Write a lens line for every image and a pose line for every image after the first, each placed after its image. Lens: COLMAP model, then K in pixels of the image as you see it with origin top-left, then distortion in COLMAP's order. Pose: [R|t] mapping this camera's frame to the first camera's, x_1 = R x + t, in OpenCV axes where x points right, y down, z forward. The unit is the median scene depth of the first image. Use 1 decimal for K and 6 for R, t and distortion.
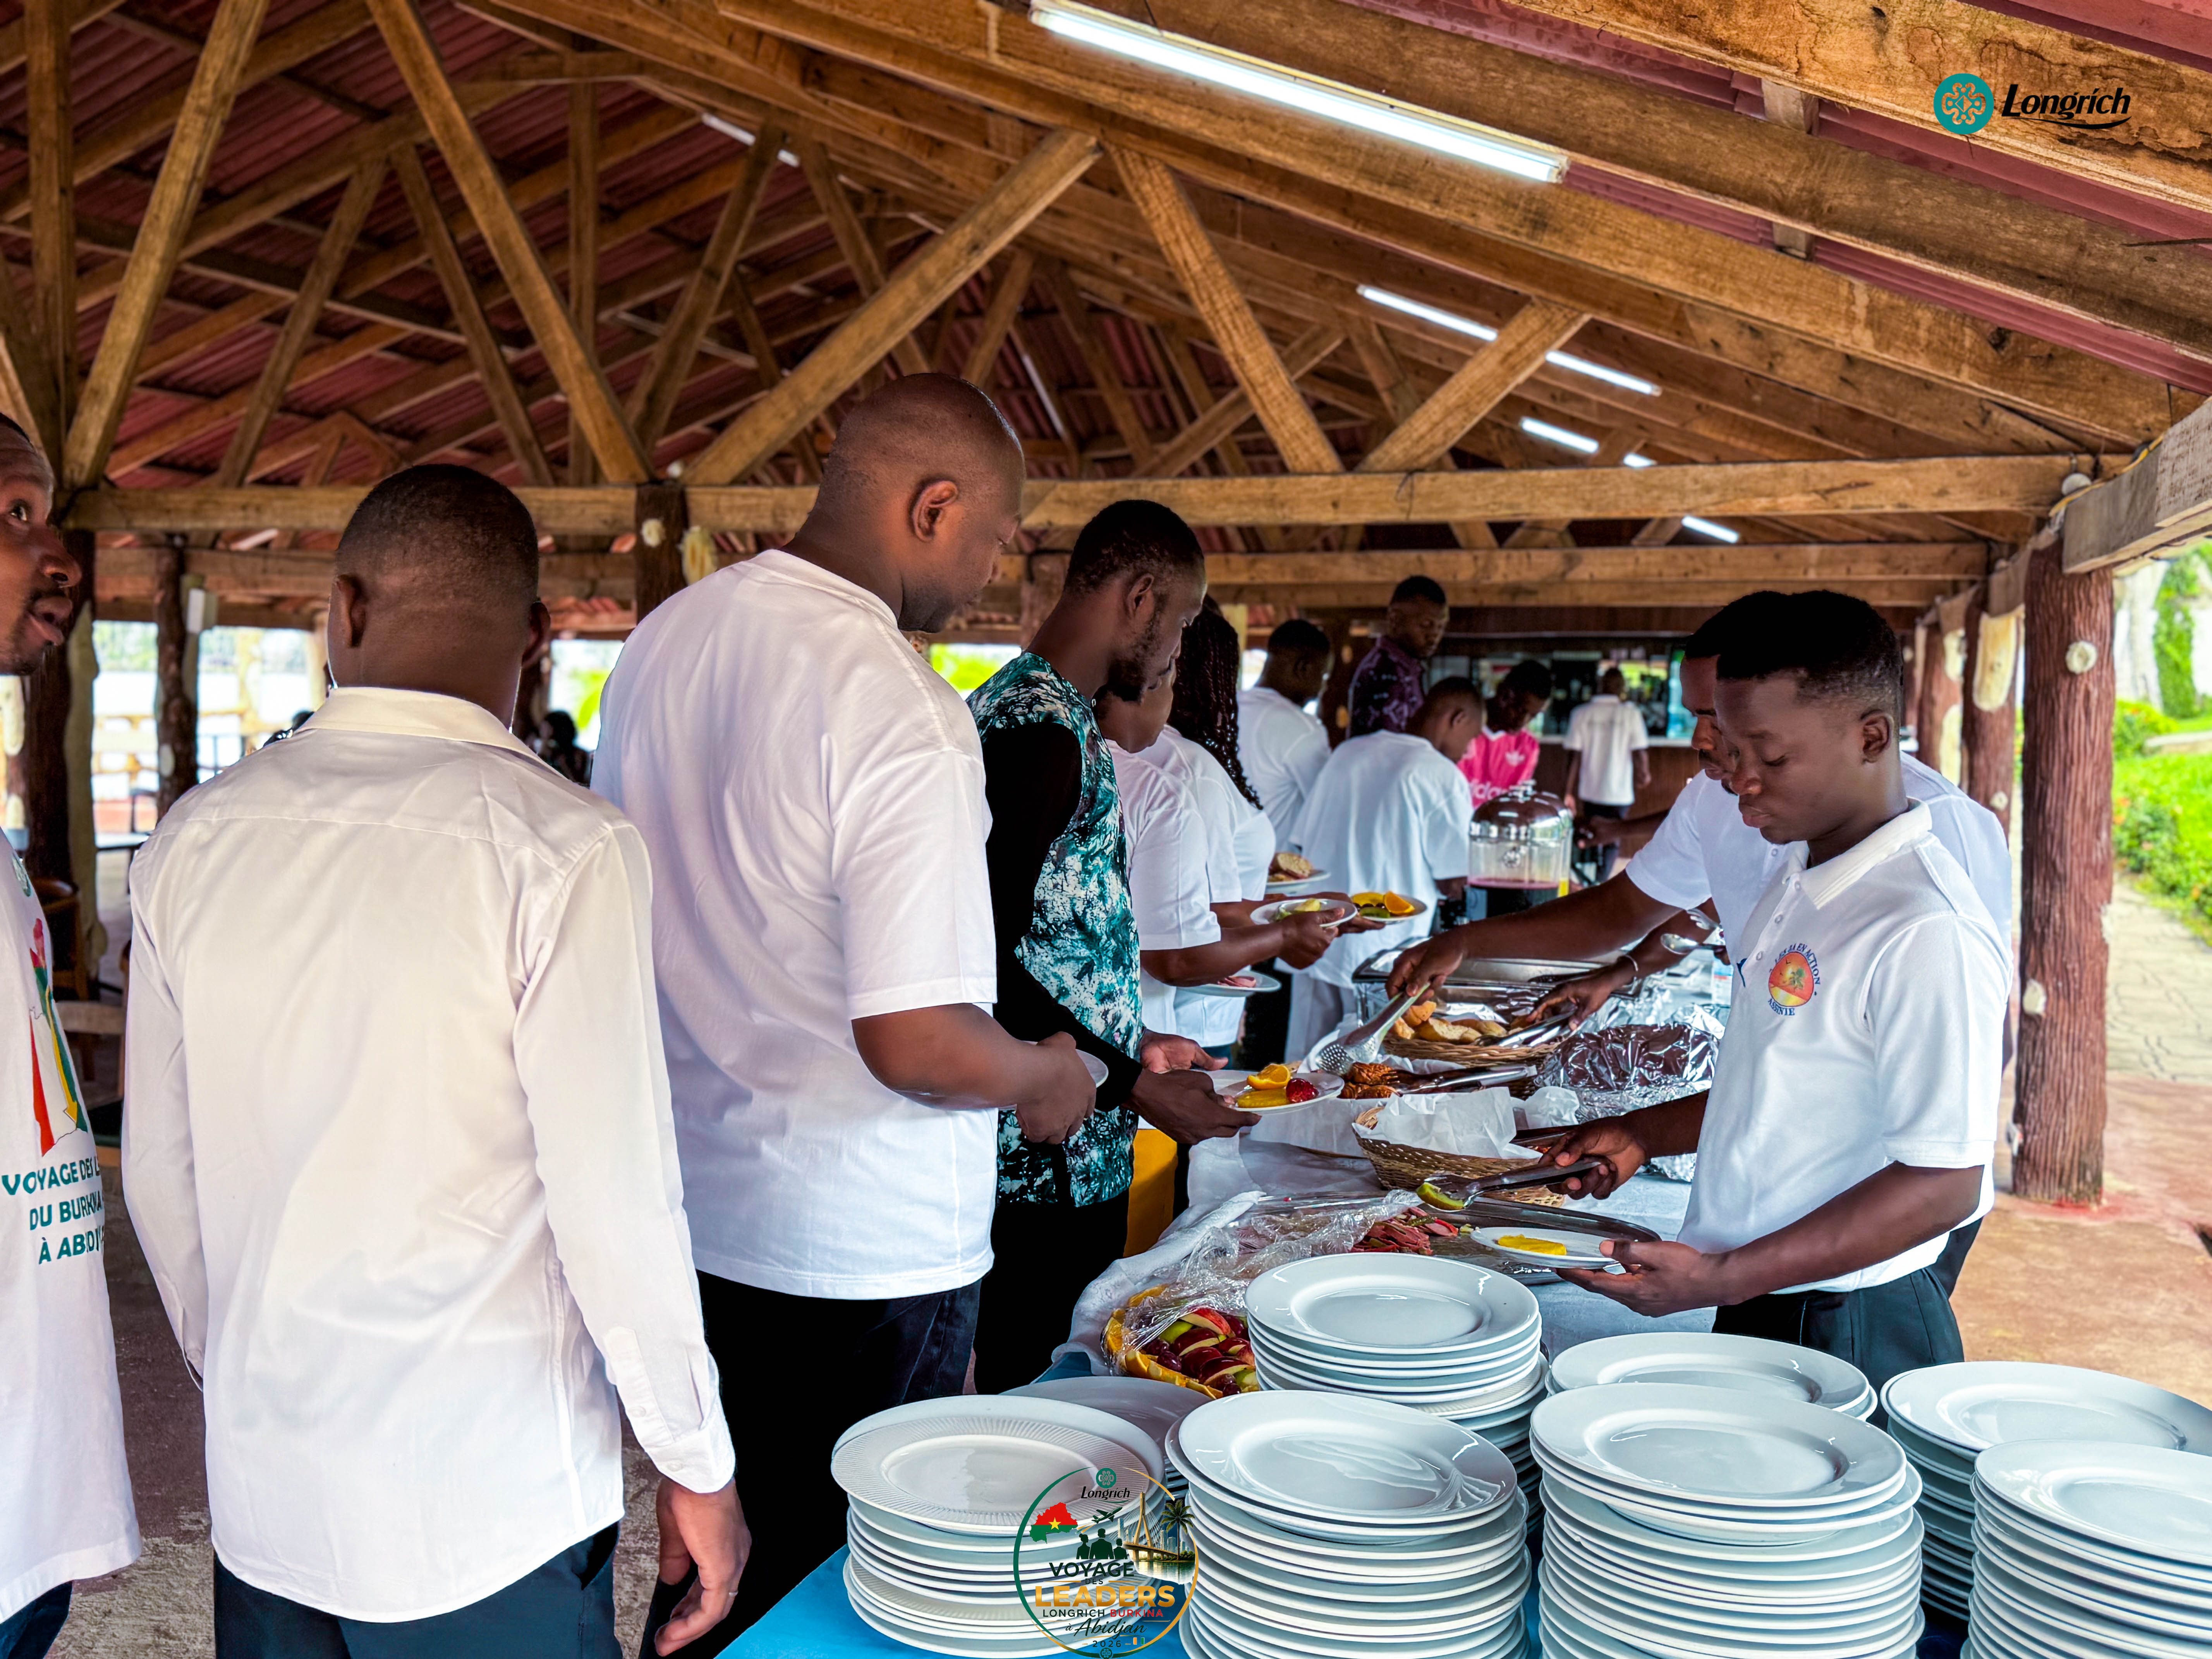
lens RADIAL K [[2207.7, 0, 1124.3], [0, 2207.7, 839.6], [0, 0, 1]] dist [0.180815, -0.380509]
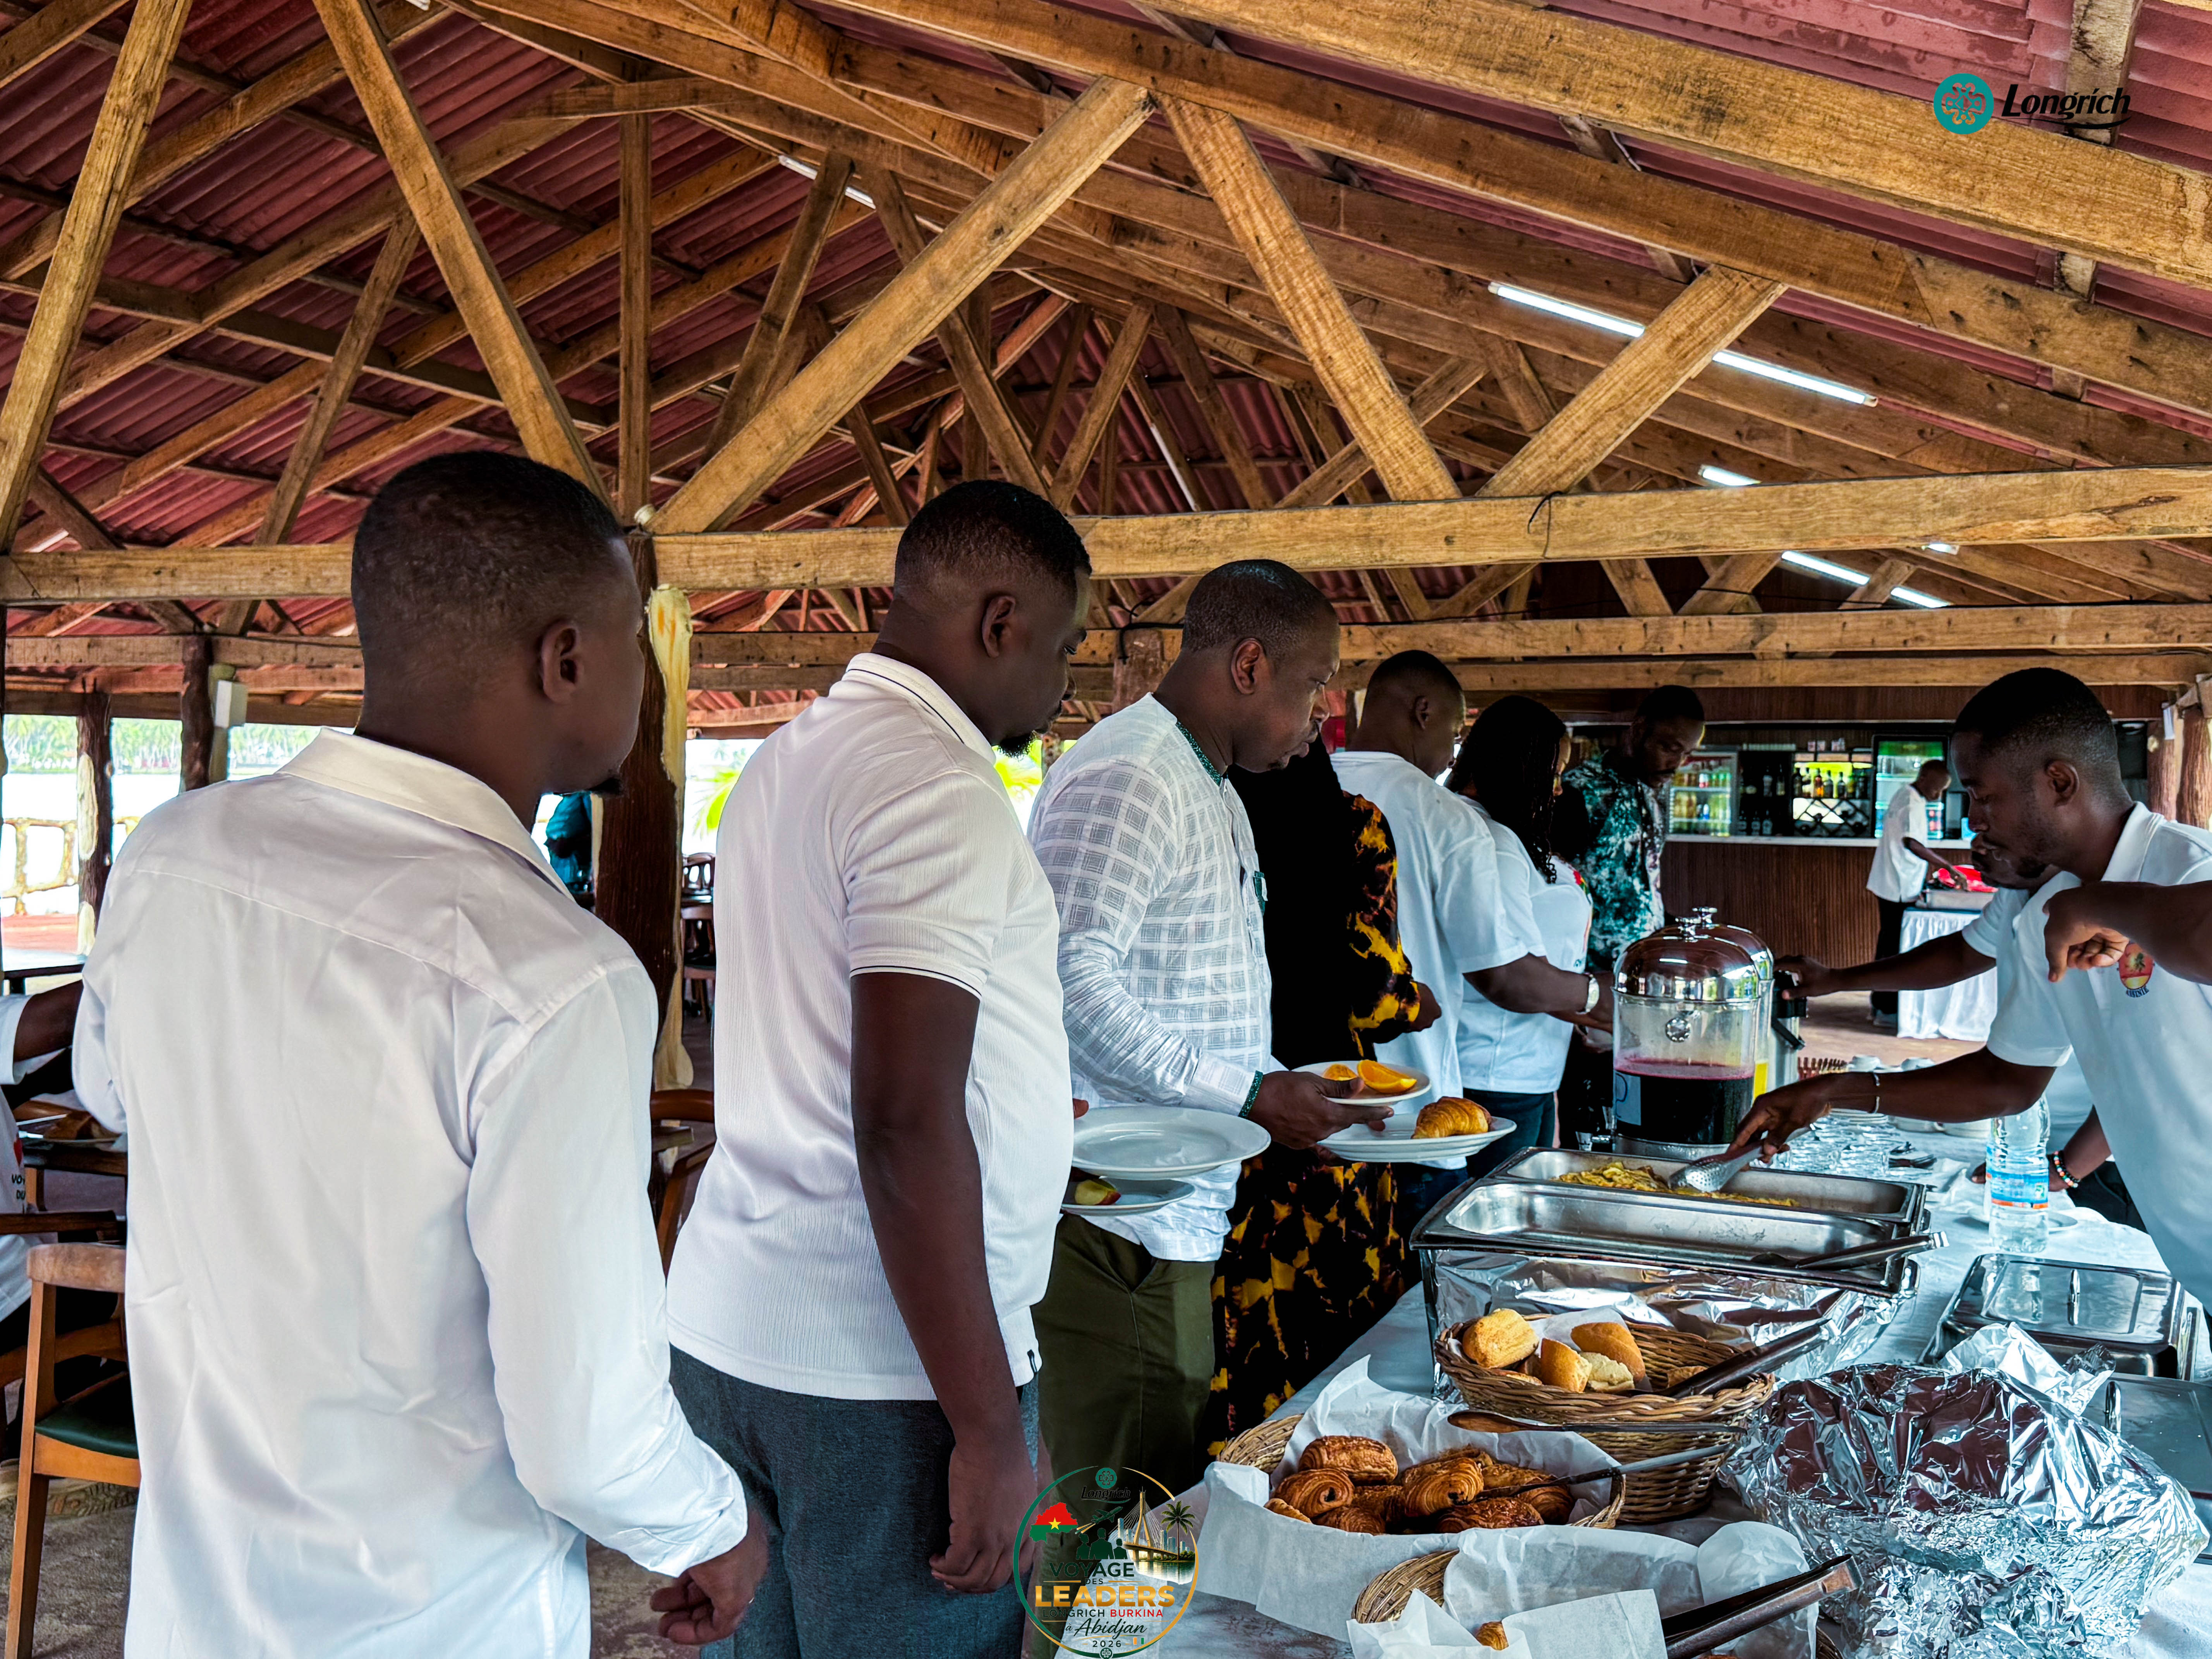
lens RADIAL K [[2207.7, 0, 1124.3], [0, 2207.7, 839.6], [0, 0, 1]] dist [0.180815, -0.380509]
pose [[0.996798, -0.001664, -0.079942, 0.040516], [-0.001916, 0.998999, -0.044682, -0.011074], [0.079937, 0.044692, 0.995798, 0.207830]]
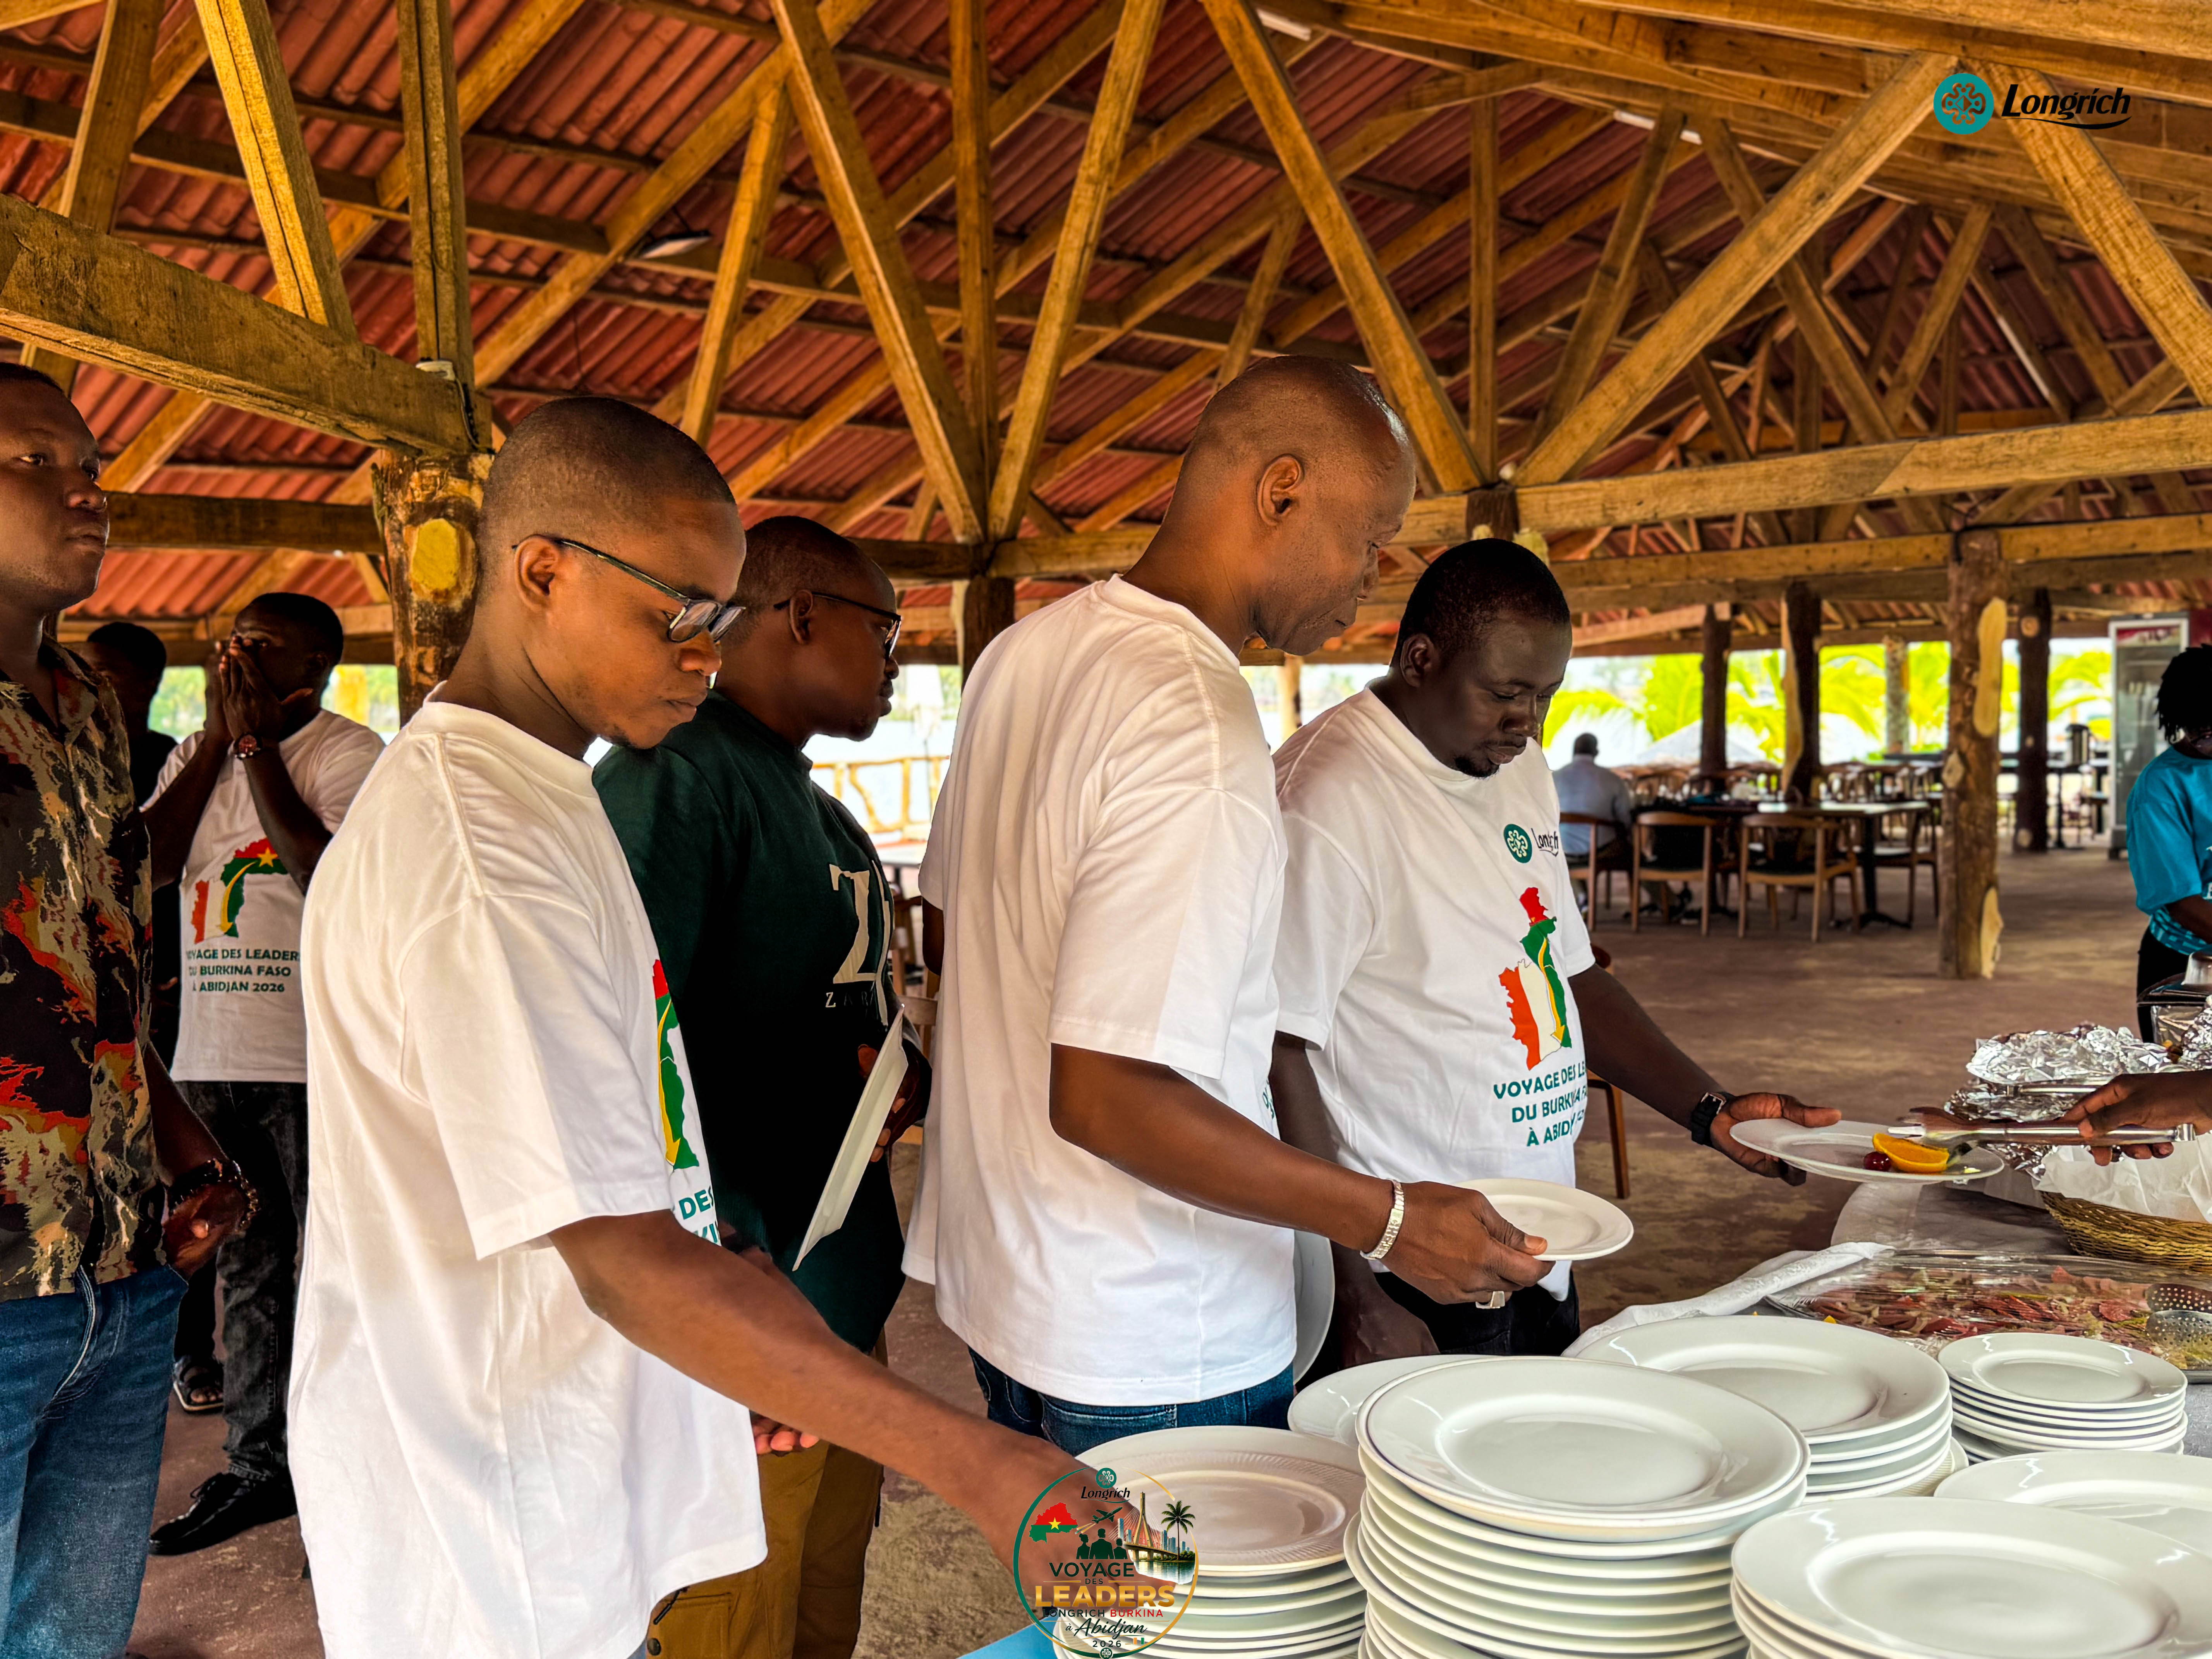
lens RADIAL K [[2218.8, 0, 1111.4], [0, 2218.8, 845.0], [0, 0, 1]] dist [0.171699, -0.370171]
pose [[0.899359, -0.011849, -0.437051, 0.070579], [0.008349, 0.999916, -0.009929, 0.006222], [0.437132, 0.005281, 0.899382, 0.042313]]
